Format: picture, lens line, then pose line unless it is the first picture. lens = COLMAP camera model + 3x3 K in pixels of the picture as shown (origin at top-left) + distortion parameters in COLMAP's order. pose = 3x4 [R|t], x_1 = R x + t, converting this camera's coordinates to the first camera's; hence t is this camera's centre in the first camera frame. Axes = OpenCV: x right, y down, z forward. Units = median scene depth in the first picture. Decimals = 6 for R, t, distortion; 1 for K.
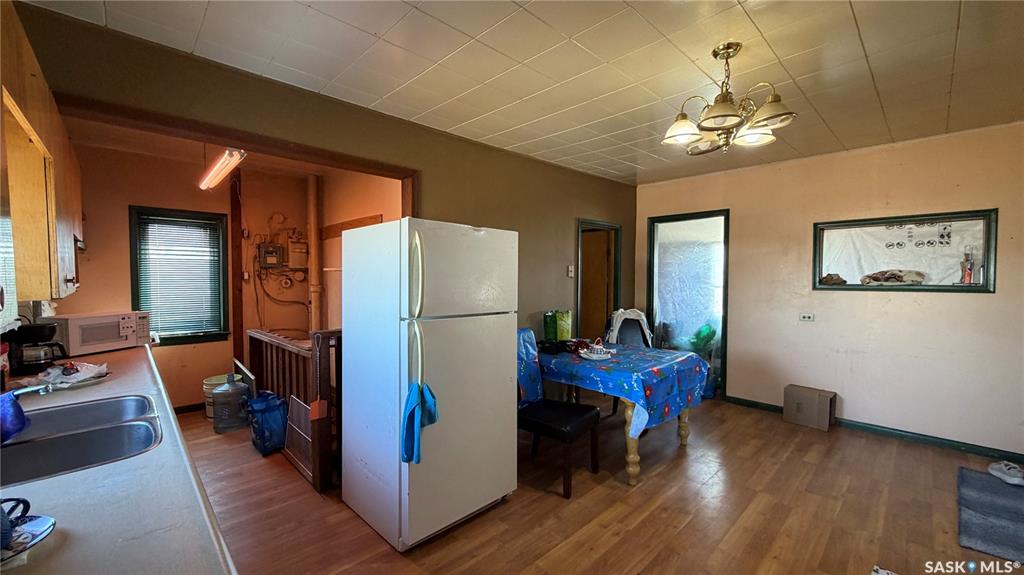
lens RADIAL K [[406.4, 0, 508.6], [0, 406.4, 286.0], [0, 0, 1]] dist [-0.001179, 0.000018]
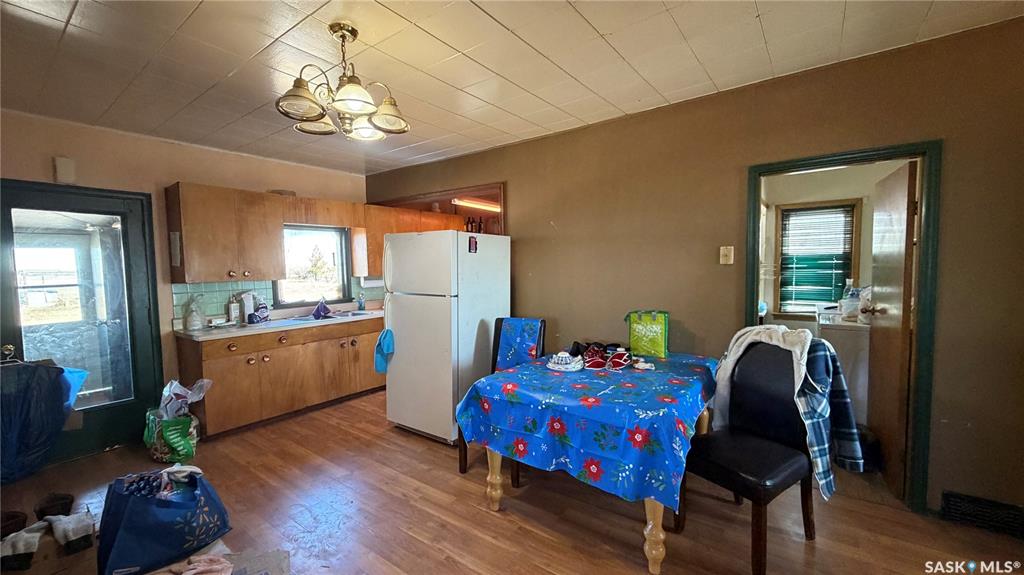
lens RADIAL K [[406.4, 0, 510.7], [0, 406.4, 290.0], [0, 0, 1]] dist [-0.001179, 0.000018]
pose [[0.177330, 0.055423, -0.982590, 0.938409], [-0.011316, 0.998462, 0.054276, -0.017383], [0.984086, 0.001494, 0.177684, 0.729965]]
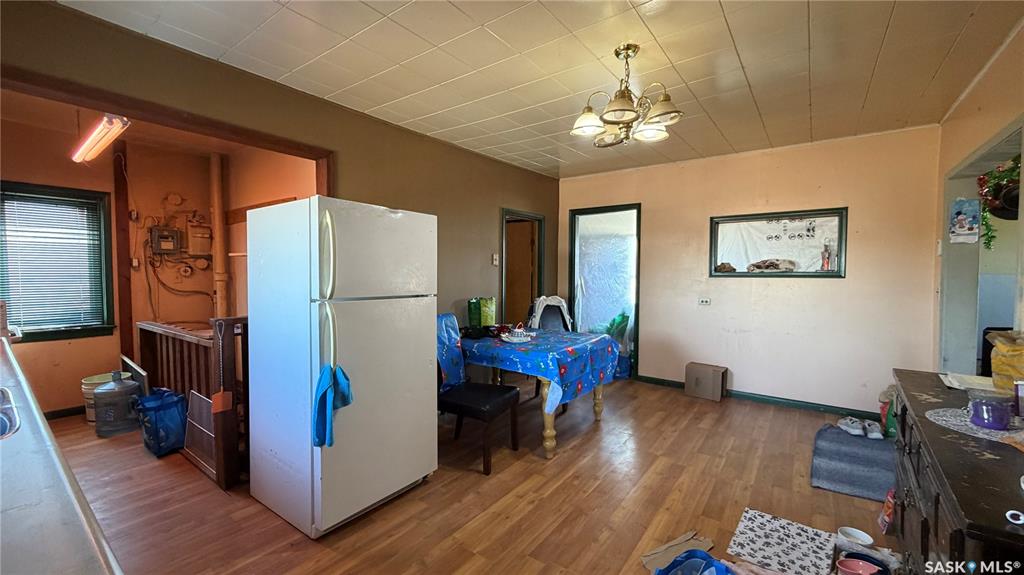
lens RADIAL K [[406.4, 0, 507.7], [0, 406.4, 286.0], [0, 0, 1]] dist [-0.001179, 0.000018]
pose [[0.987015, -0.005036, 0.160551, 0.025177], [0.002744, 0.999891, 0.014499, 0.020056], [-0.160607, -0.013870, 0.986921, -0.019705]]
